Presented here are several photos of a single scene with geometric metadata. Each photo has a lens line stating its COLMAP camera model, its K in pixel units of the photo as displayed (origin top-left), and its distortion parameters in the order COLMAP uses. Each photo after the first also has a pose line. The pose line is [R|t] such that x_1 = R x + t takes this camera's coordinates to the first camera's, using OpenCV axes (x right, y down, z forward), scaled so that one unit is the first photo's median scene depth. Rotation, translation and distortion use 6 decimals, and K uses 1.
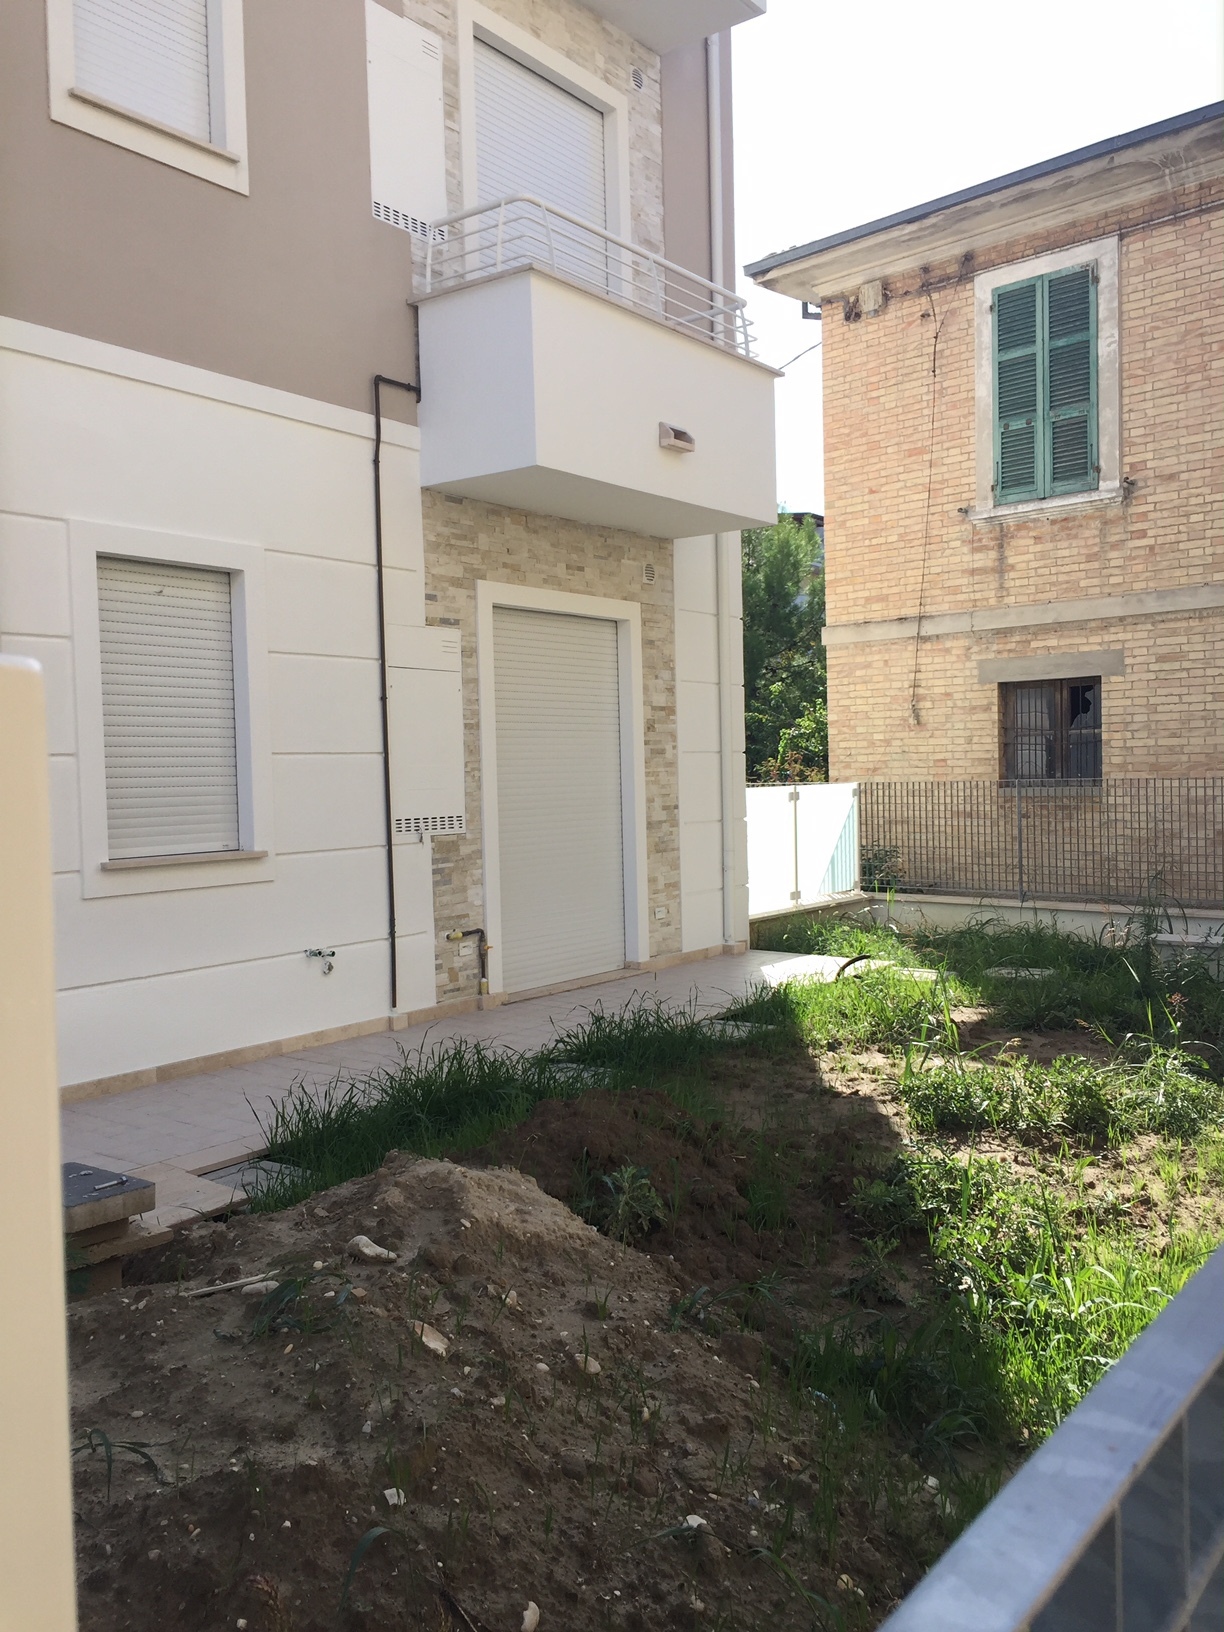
lens RADIAL K [[1408.3, 0, 613.9], [0, 1408.3, 813.8], [0, 0, 1]] dist [-0.007772, -0.005415]
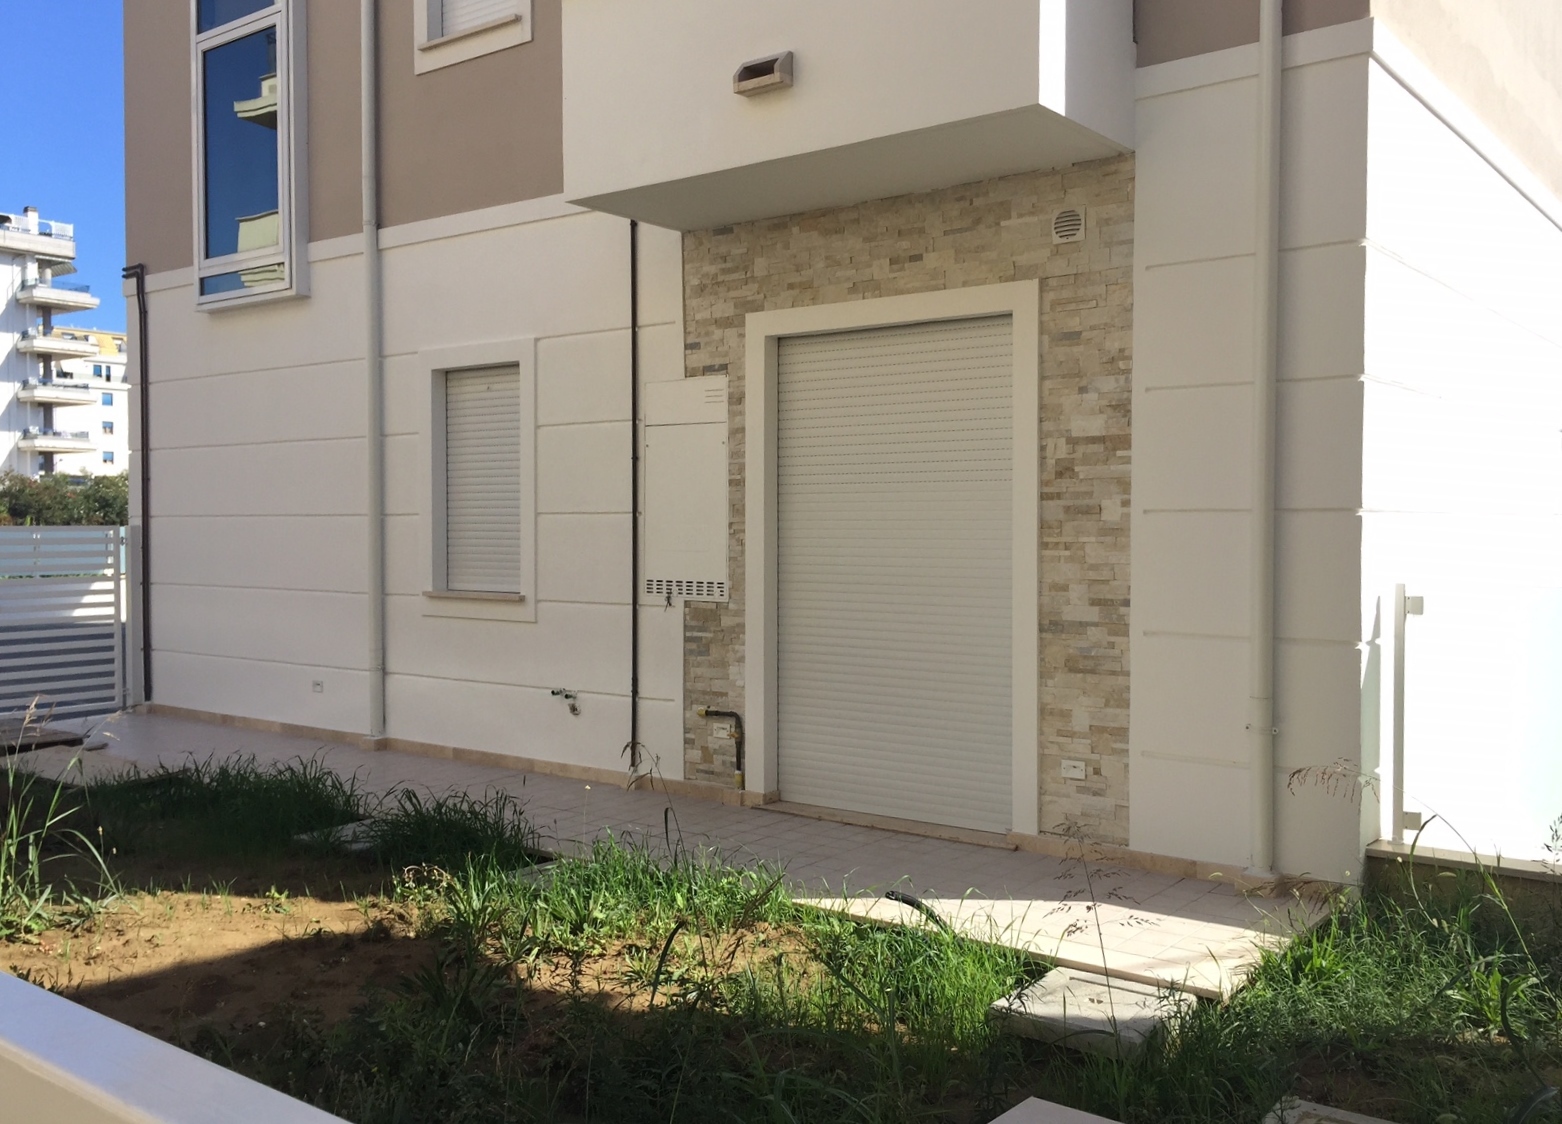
lens RADIAL K [[1381.1, 0, 783.3], [0, 1381.1, 565.3], [0, 0, 1]] dist [0.012495, 0.001923]
pose [[-0.024227, 0.047131, -0.998595, 0.768527], [-0.035191, 0.998229, 0.047967, -0.053215], [0.999087, 0.036304, -0.022526, 1.055351]]
